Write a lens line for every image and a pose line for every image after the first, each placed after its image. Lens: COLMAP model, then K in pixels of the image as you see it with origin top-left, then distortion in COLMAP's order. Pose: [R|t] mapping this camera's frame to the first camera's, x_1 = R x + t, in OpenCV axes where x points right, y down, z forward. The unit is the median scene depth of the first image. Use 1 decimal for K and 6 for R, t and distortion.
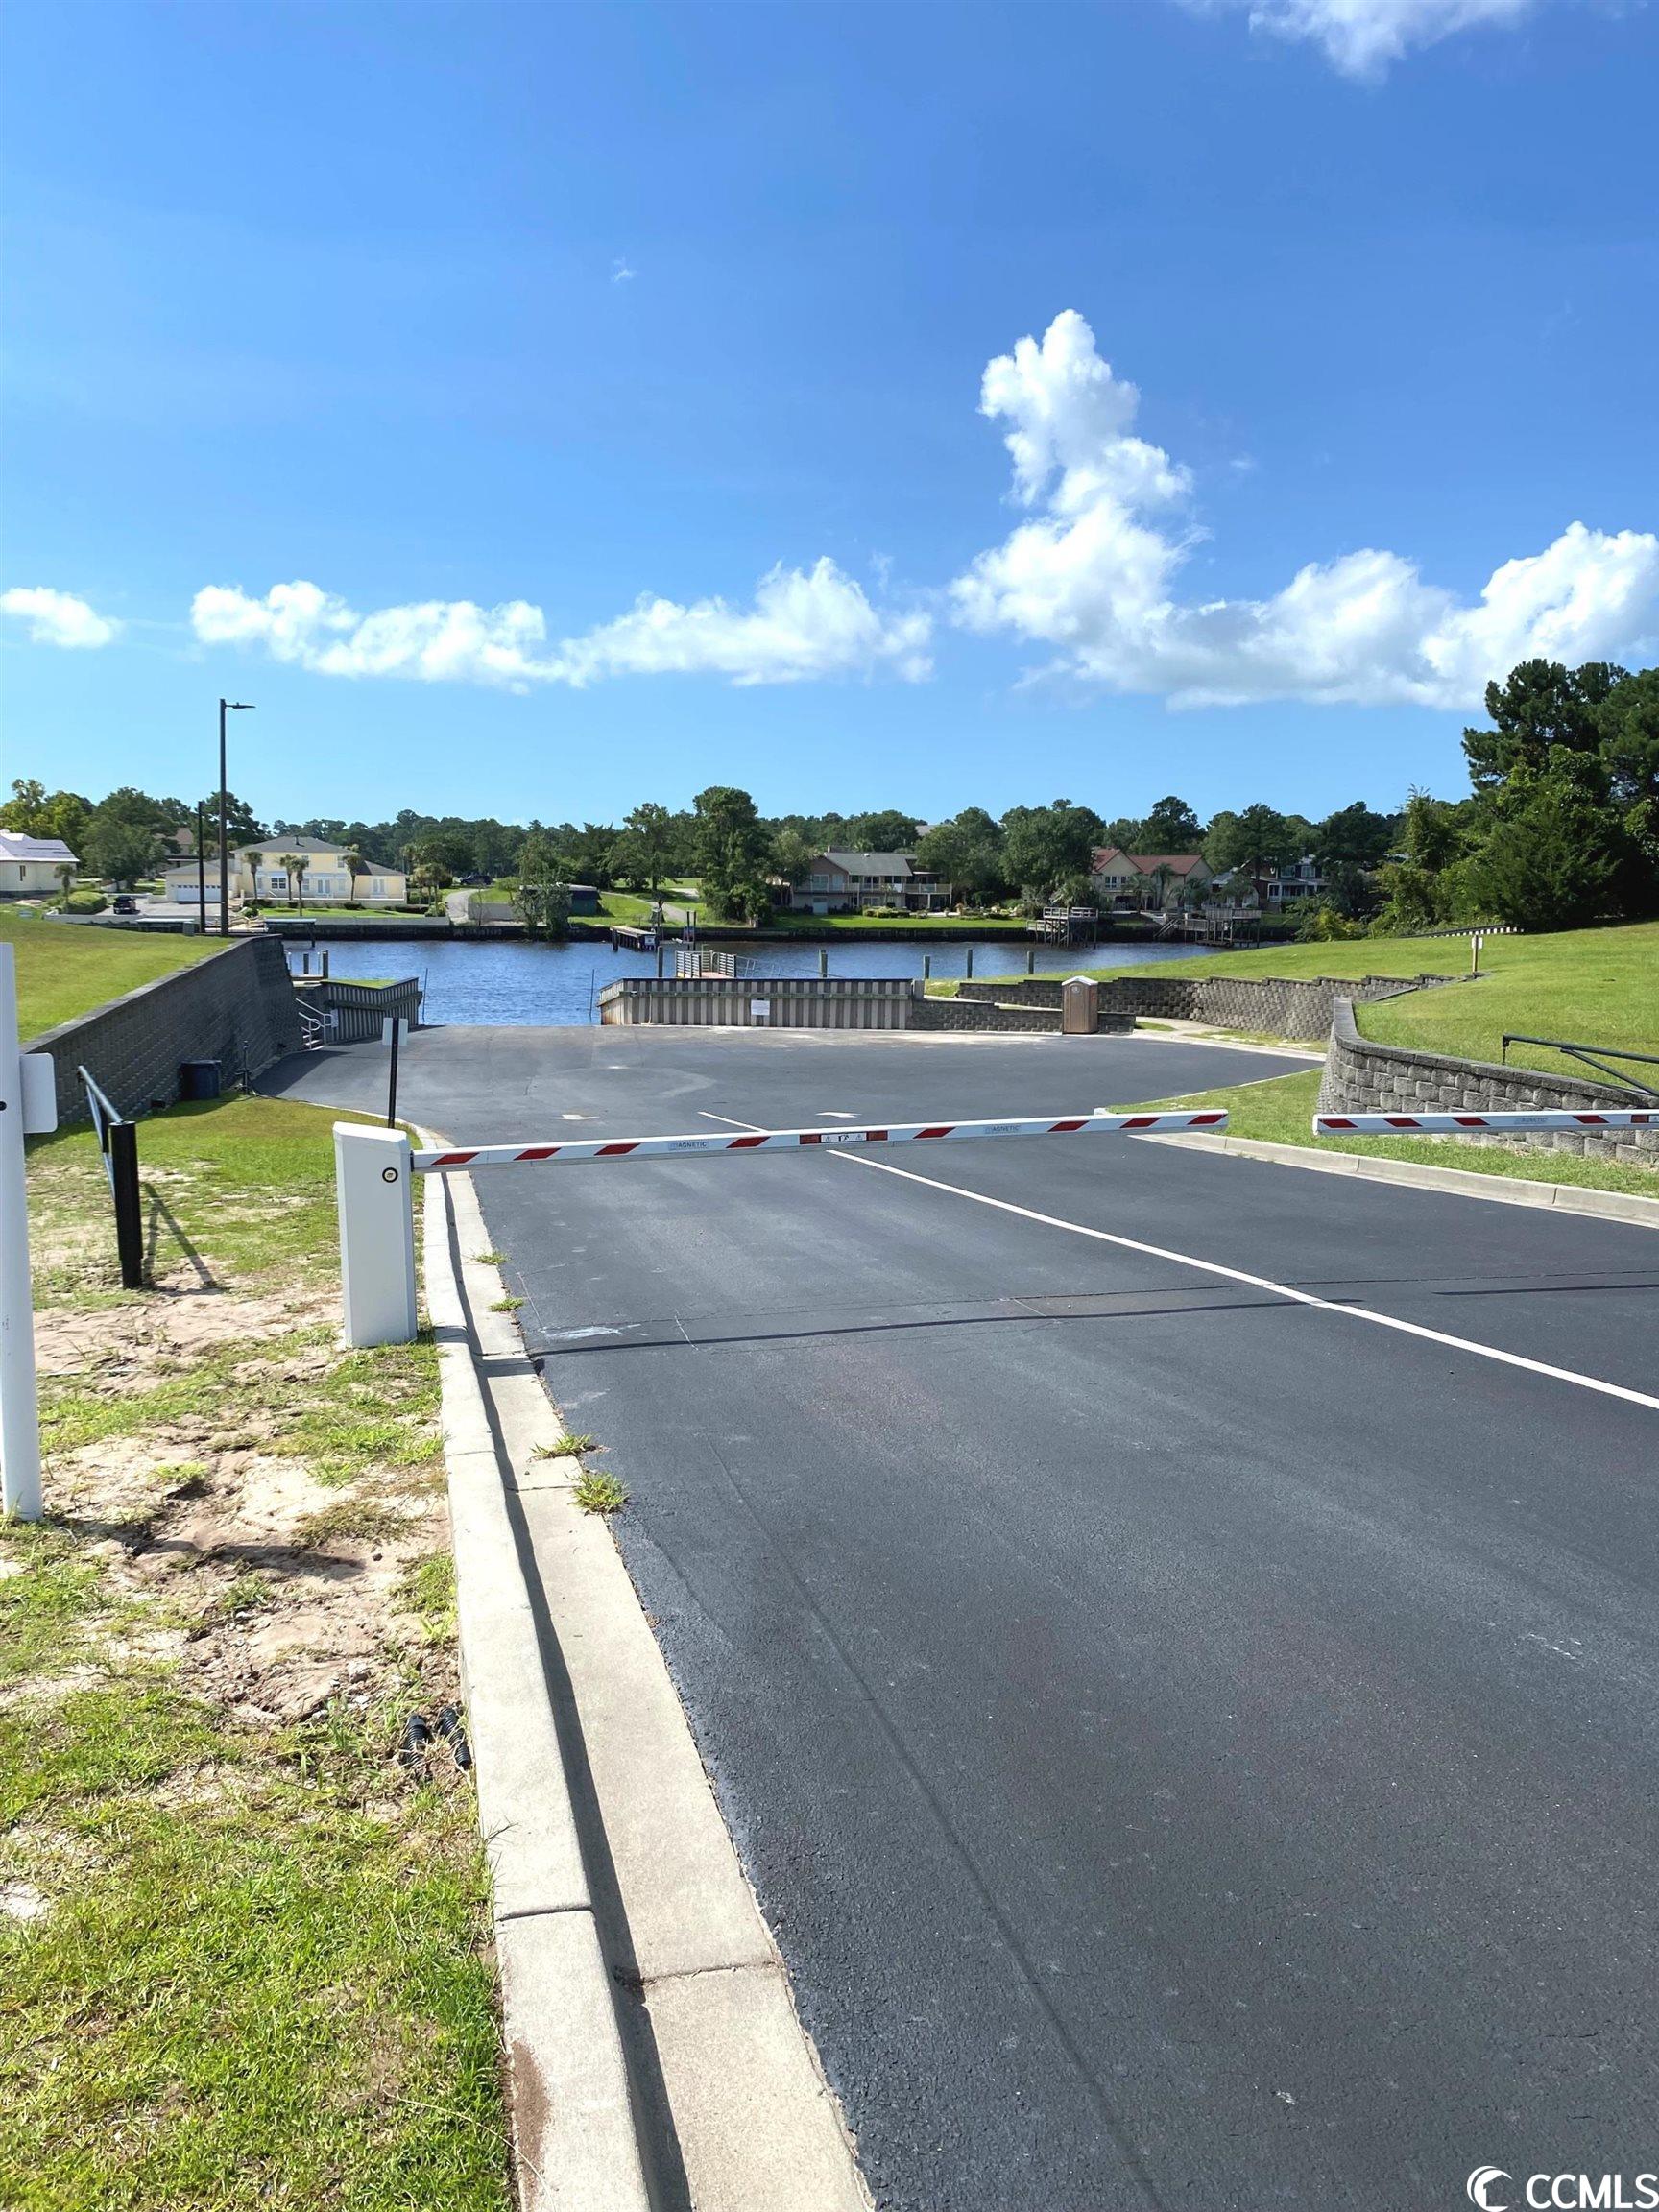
lens RADIAL K [[1700.6, 0, 831.0], [0, 1700.6, 1092.9], [0, 0, 1]] dist [-0.000349, -0.004316]
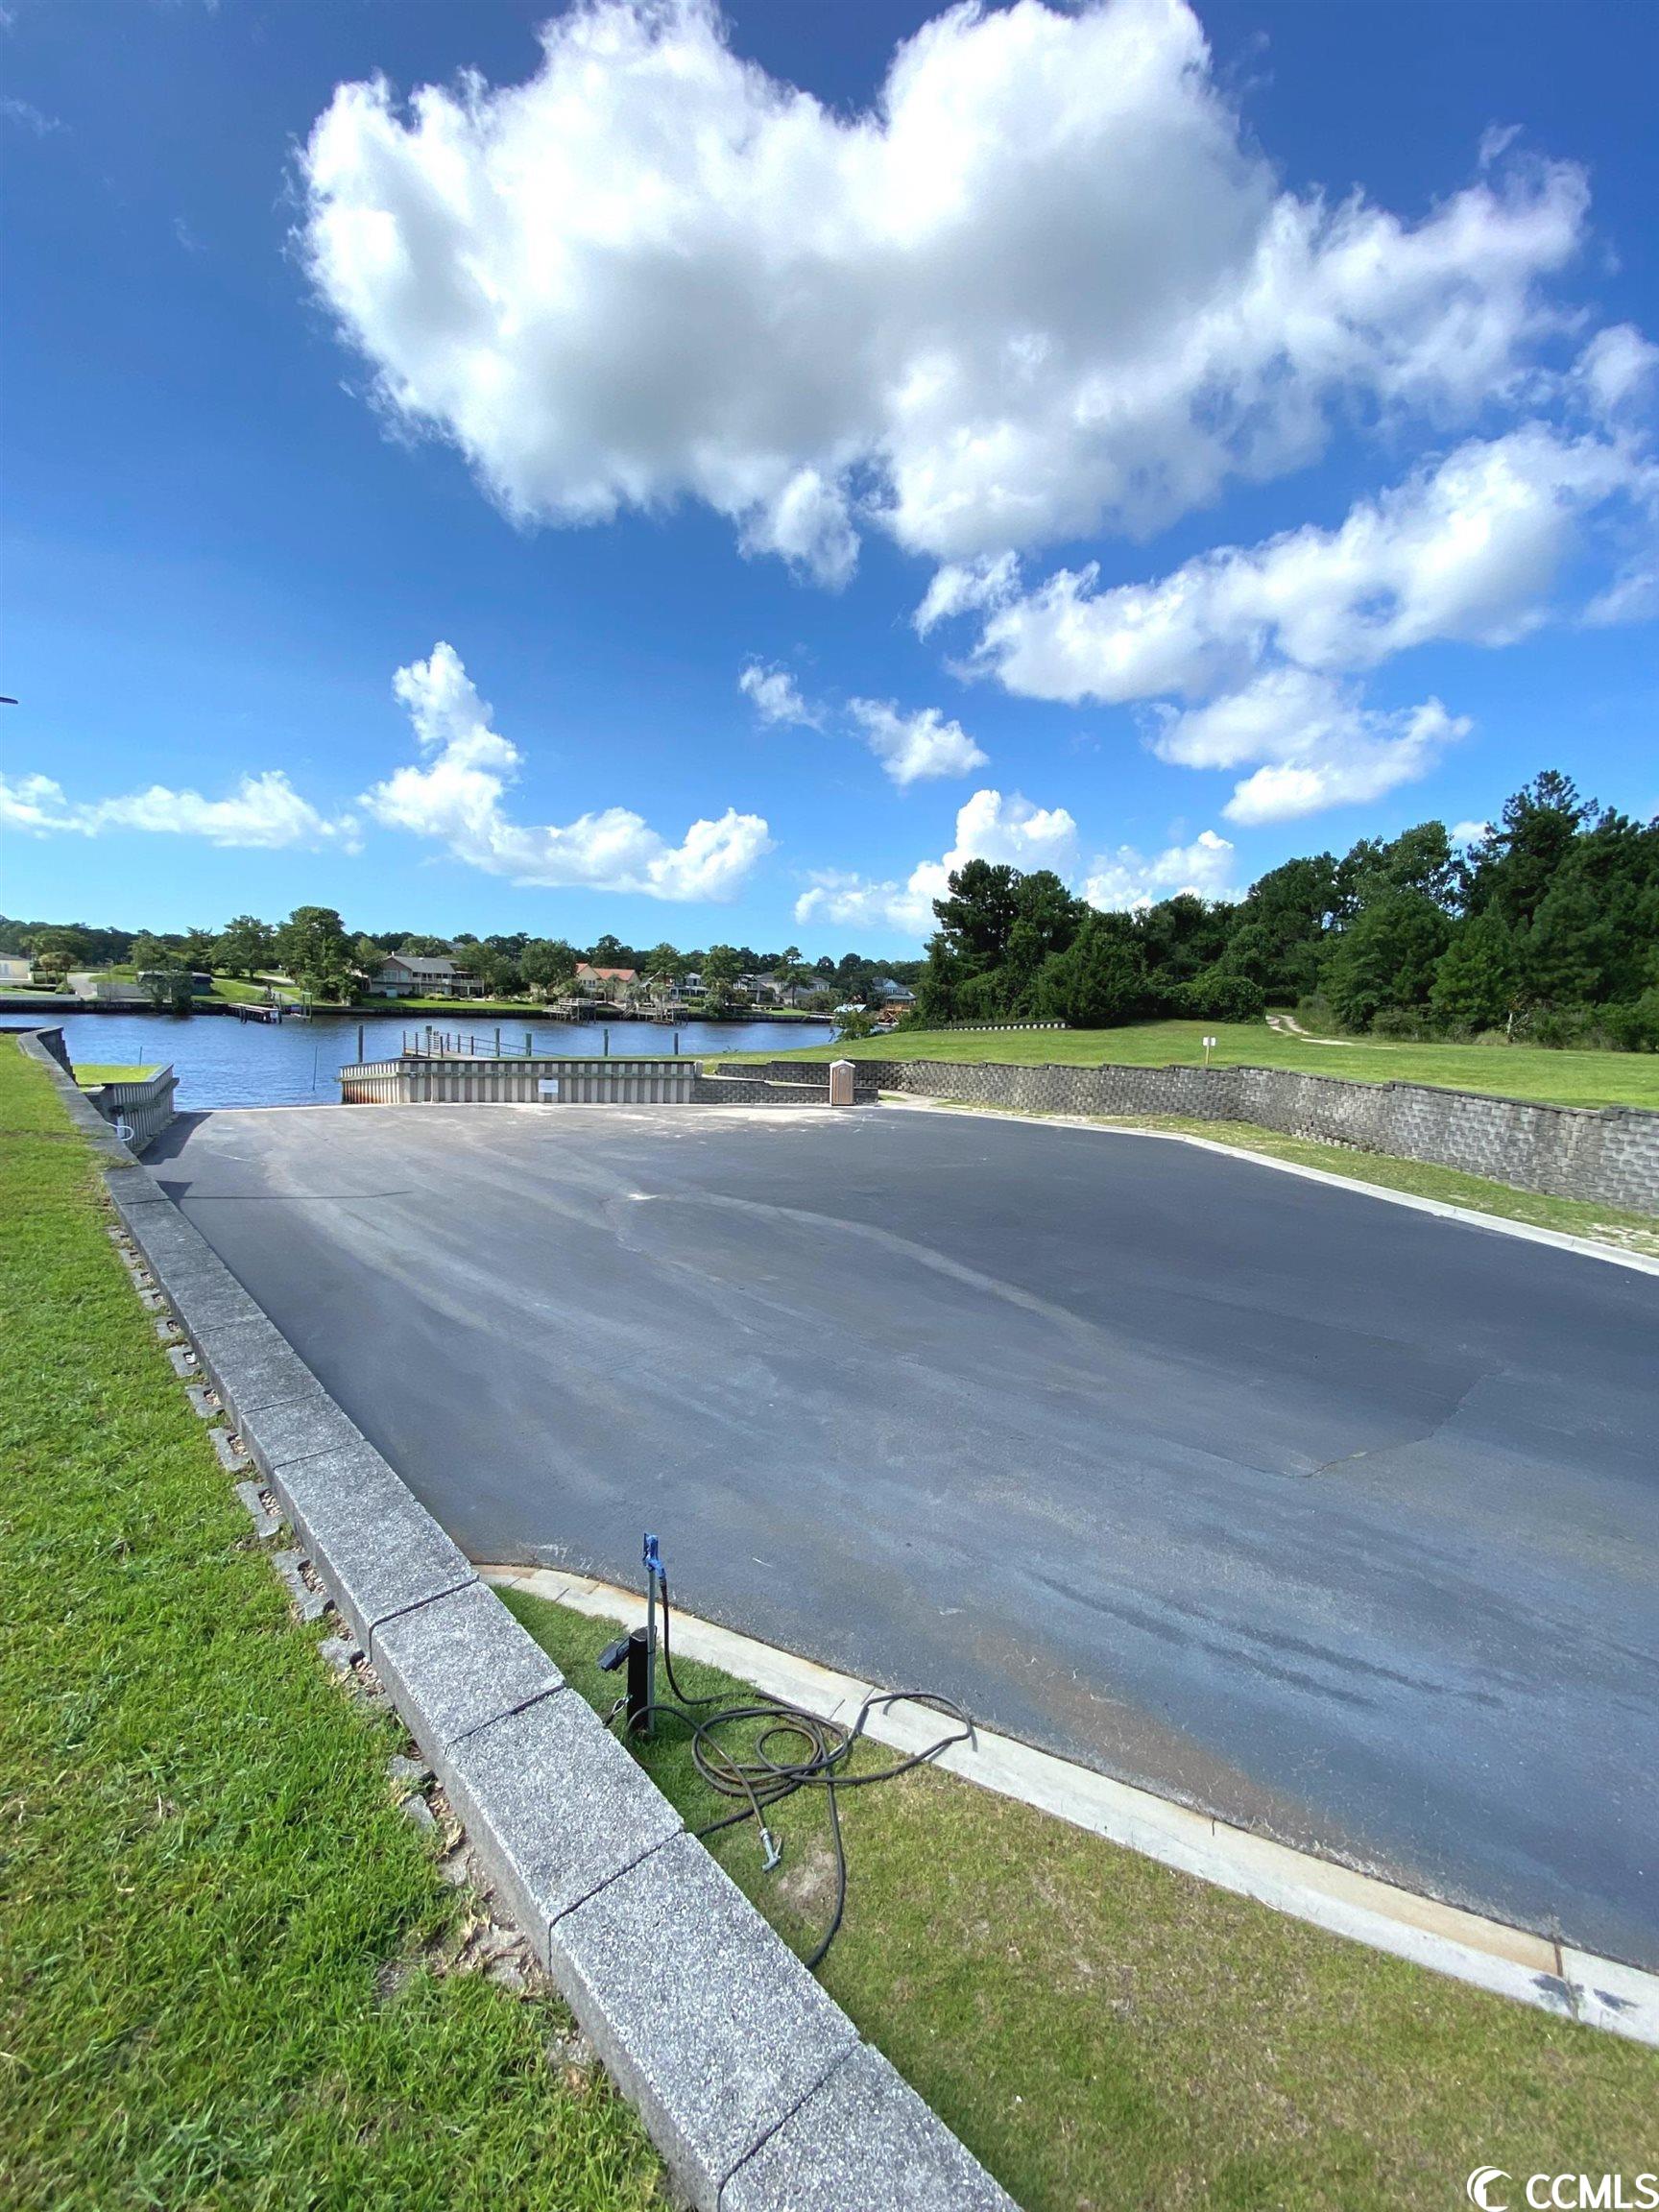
lens RADIAL K [[877.7, 0, 825.1], [0, 877.7, 1137.4], [0, 0, 1]] dist [-0.003673, -0.000736]
pose [[0.862208, -0.056877, 0.503351, -0.074165], [0.030923, 0.997733, 0.059772, -0.017680], [-0.505610, -0.035971, 0.862012, 0.144796]]
